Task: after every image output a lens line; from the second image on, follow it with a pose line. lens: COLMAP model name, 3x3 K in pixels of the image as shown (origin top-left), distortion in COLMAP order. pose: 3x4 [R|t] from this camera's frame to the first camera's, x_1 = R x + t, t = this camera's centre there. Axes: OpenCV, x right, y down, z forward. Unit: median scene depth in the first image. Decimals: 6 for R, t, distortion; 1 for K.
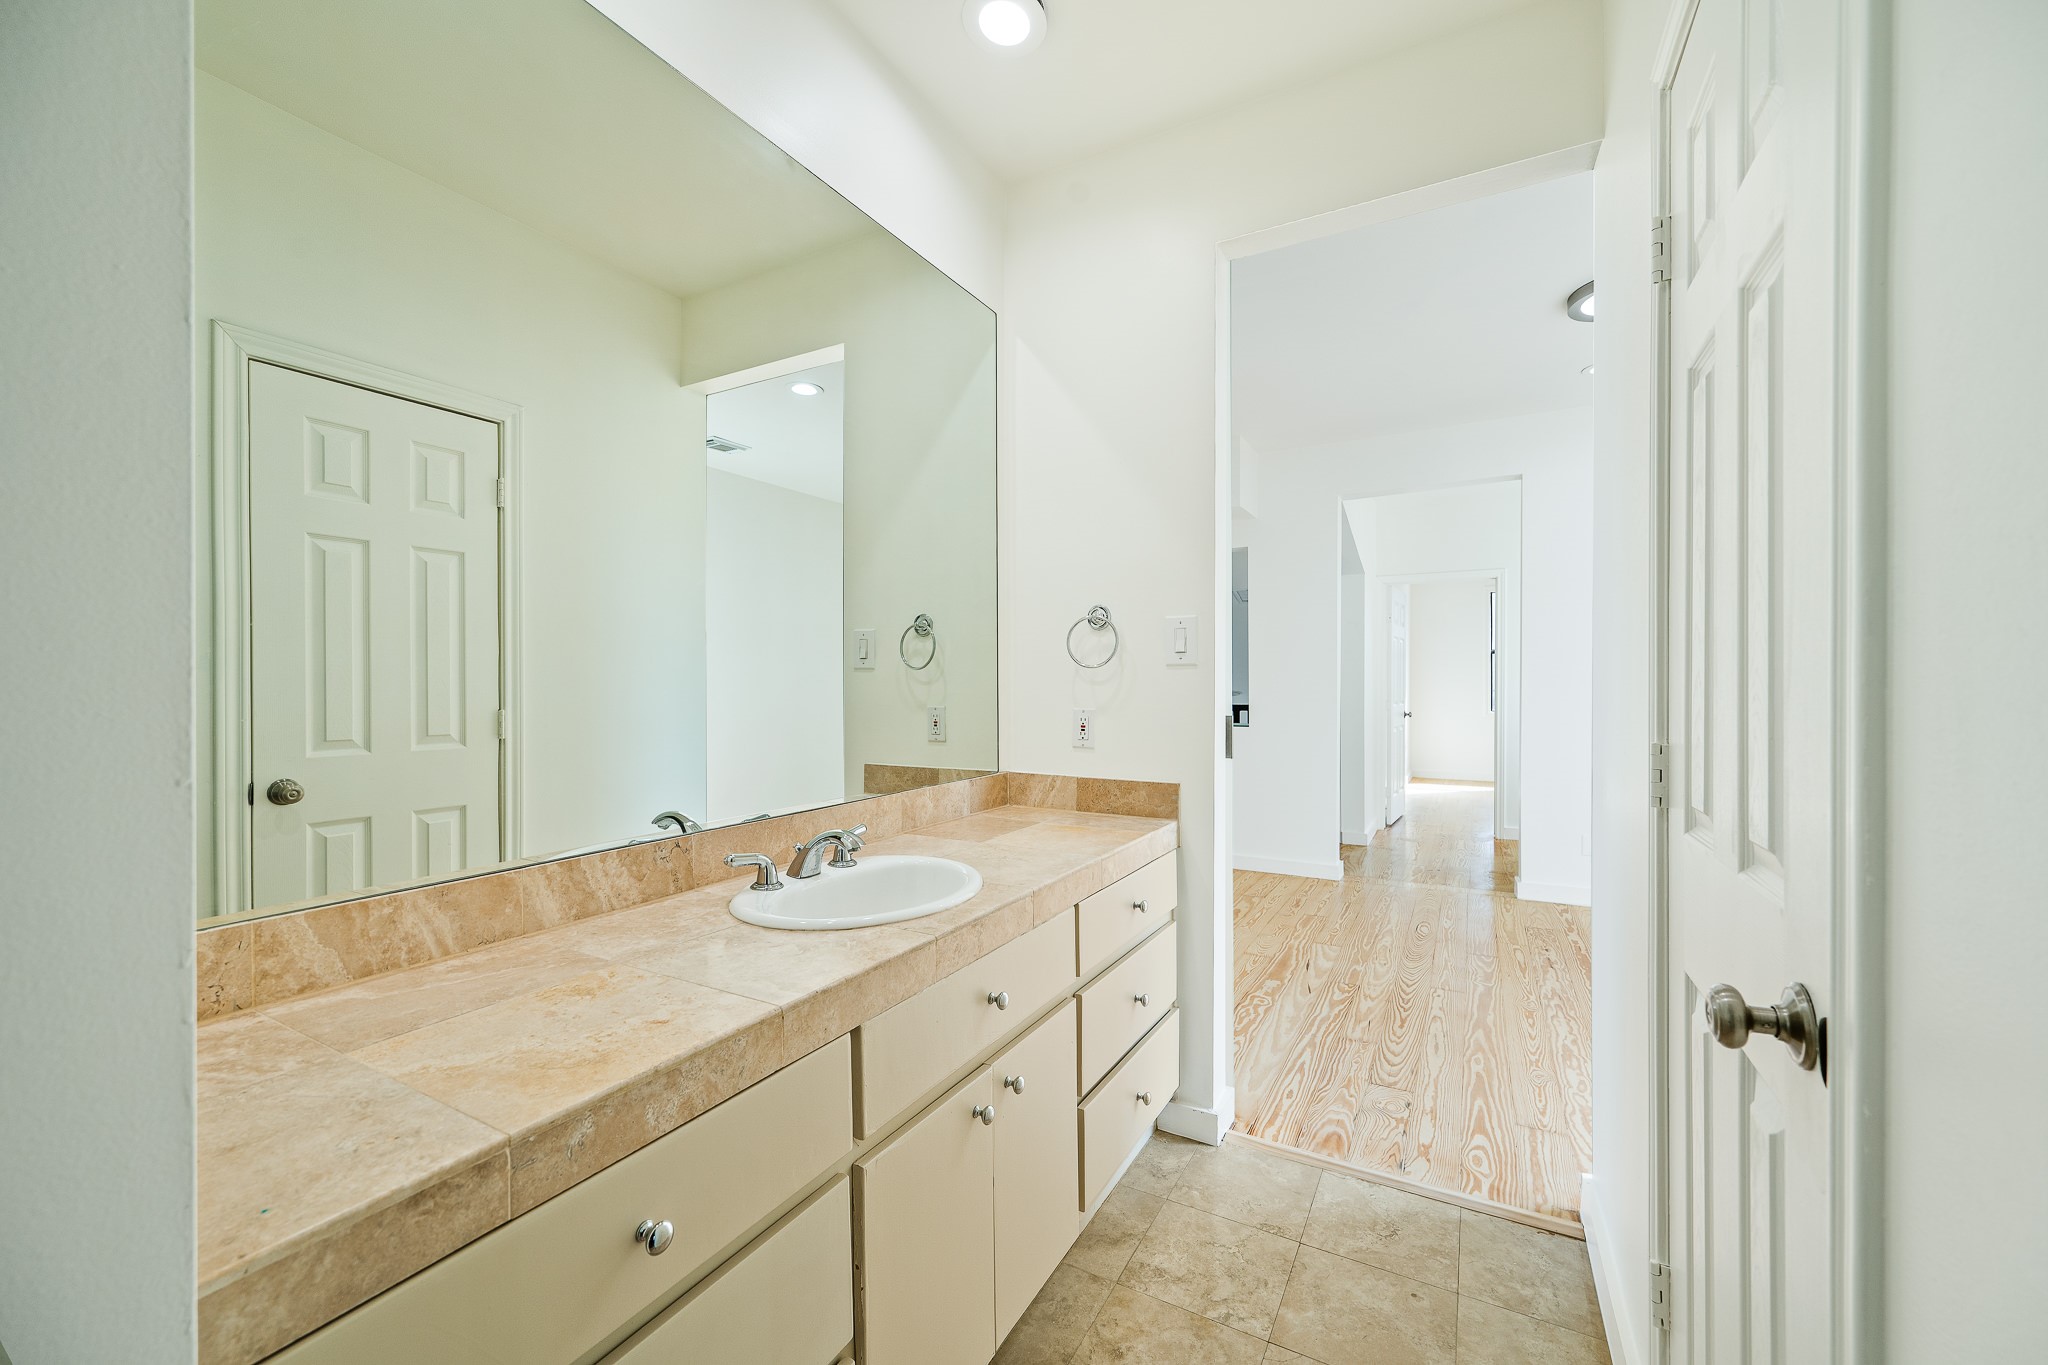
lens RADIAL K [[810.9, 0, 1018.3], [0, 810.9, 685.8], [0, 0, 1]] dist [-0.000380, 0.000361]
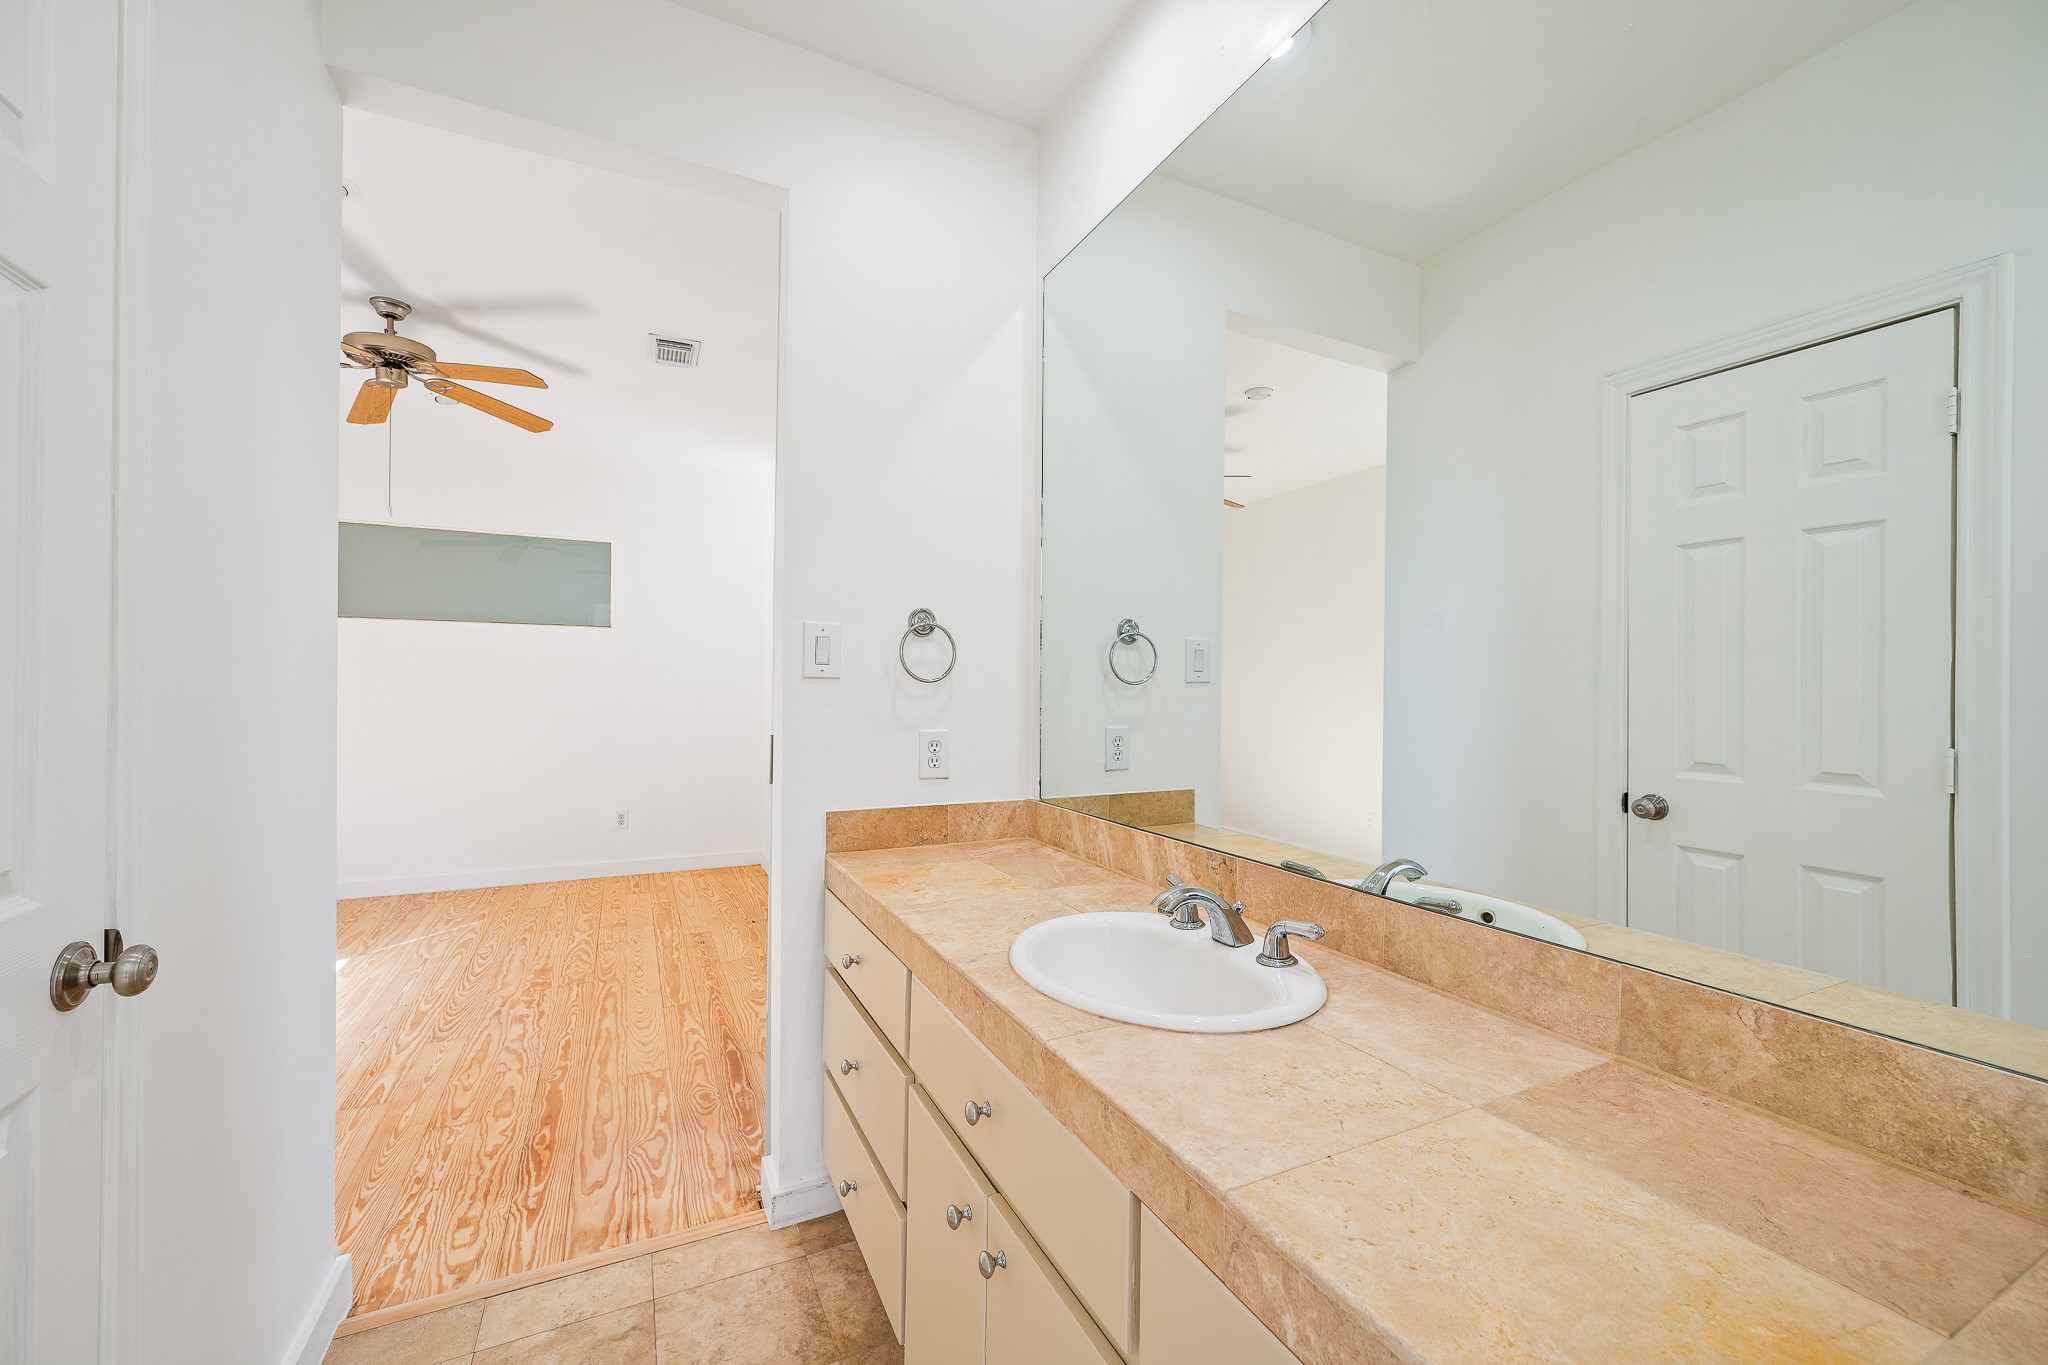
lens RADIAL K [[810.9, 0, 1029.1], [0, 810.9, 682.5], [0, 0, 1]] dist [-0.000380, 0.000361]
pose [[-0.560999, -0.009005, -0.827768, 0.326075], [-0.011568, 0.999928, -0.003038, -0.011971], [0.827736, 0.007872, -0.561063, 0.806962]]
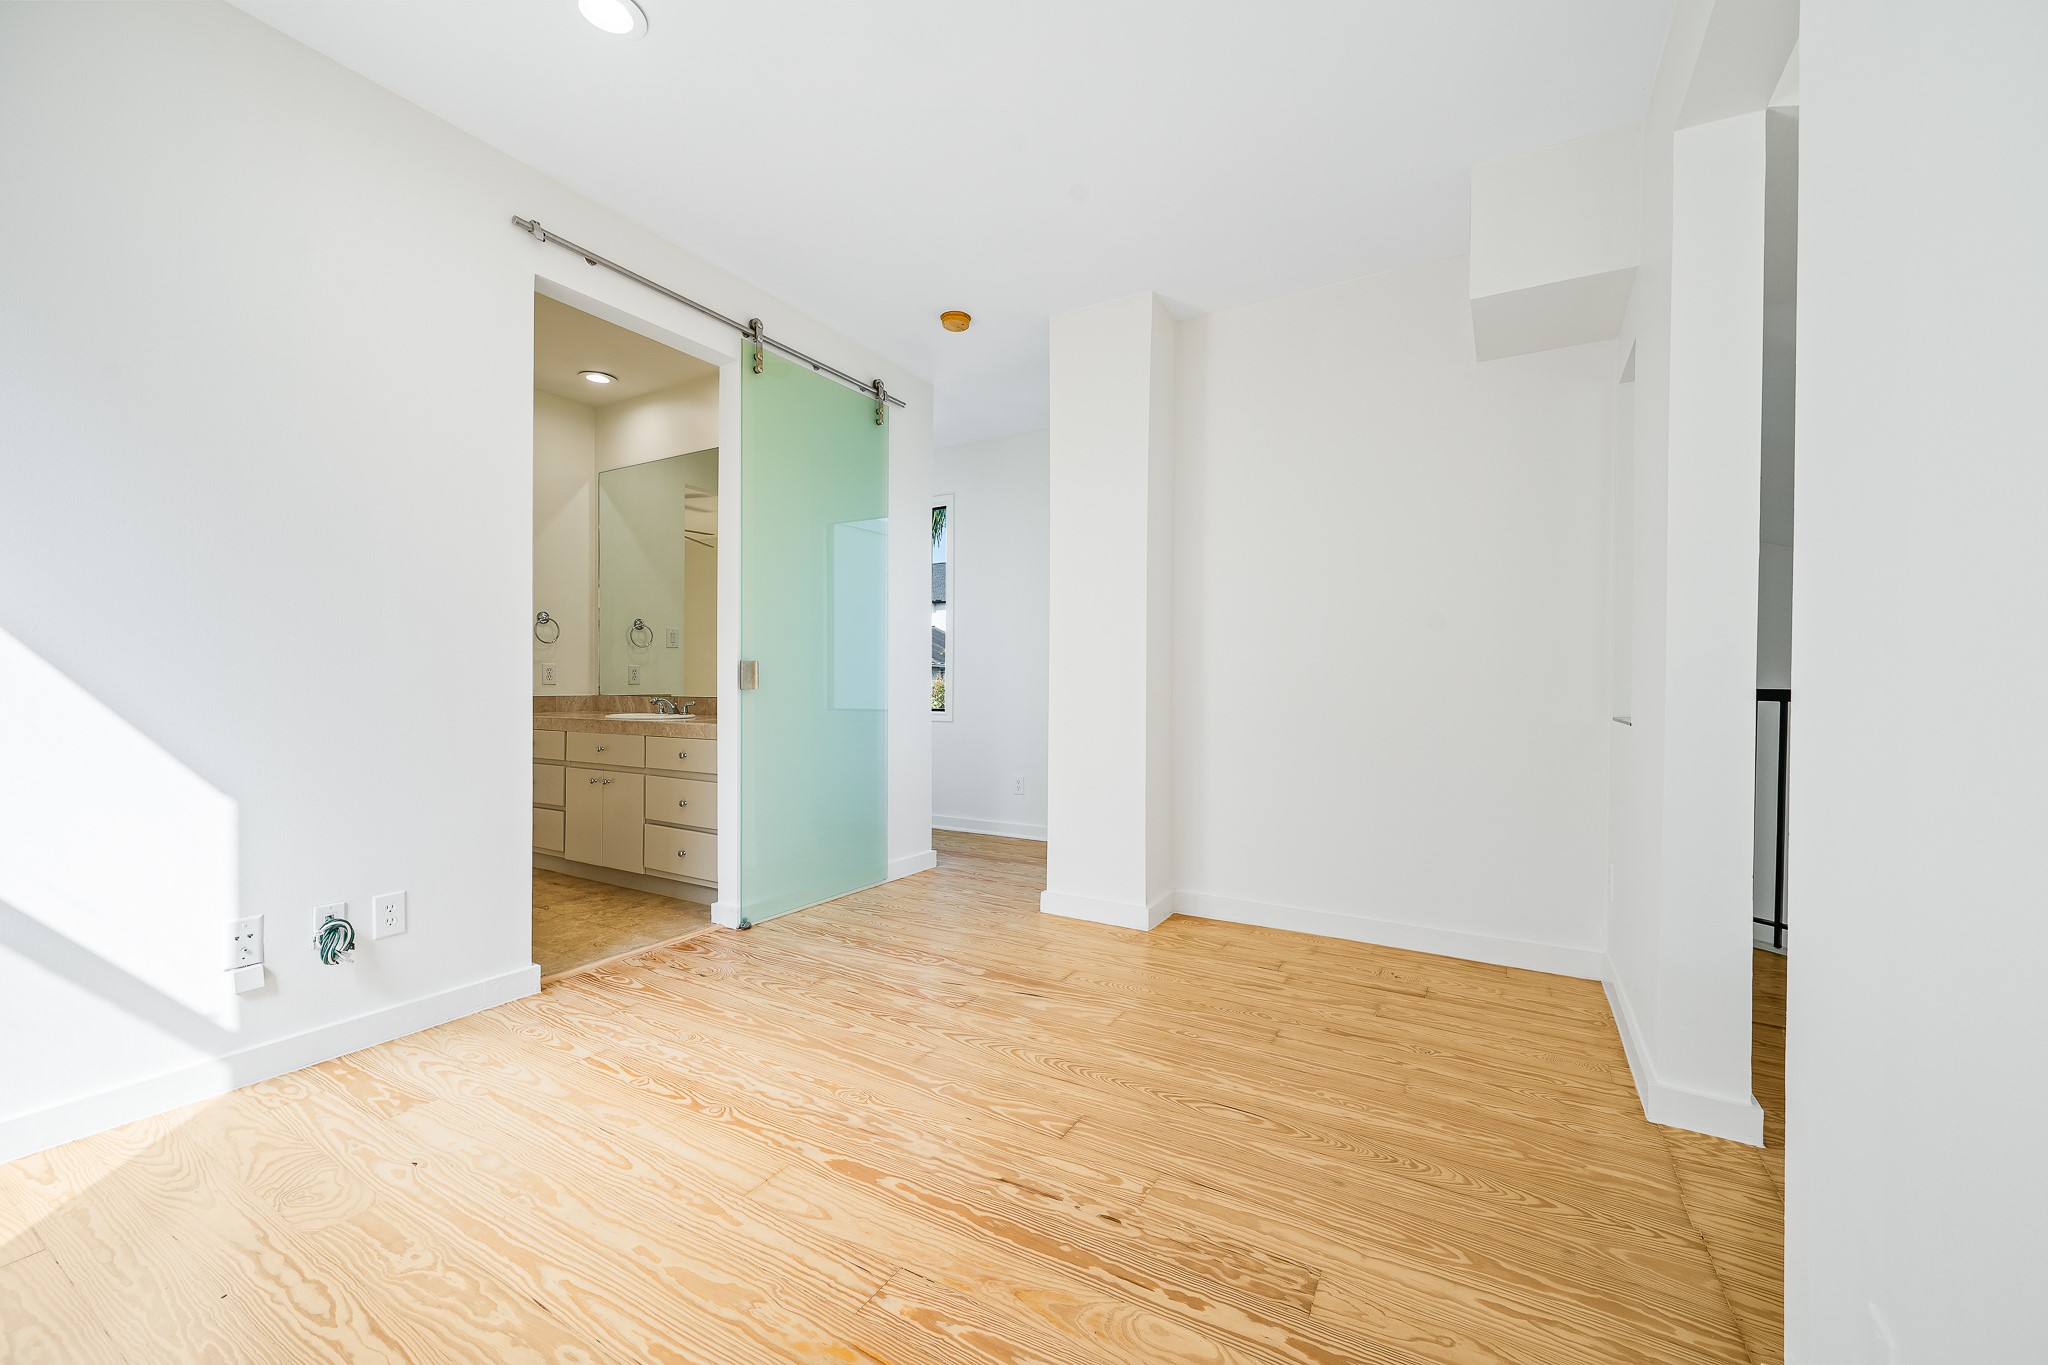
lens RADIAL K [[810.9, 0, 1032.9], [0, 810.9, 685.7], [0, 0, 1]] dist [-0.000380, 0.000361]
pose [[-0.011401, 0.009452, -0.999890, 1.631479], [-0.009473, 0.999909, 0.009560, 0.058008], [0.999890, 0.009581, -0.011311, 1.448622]]
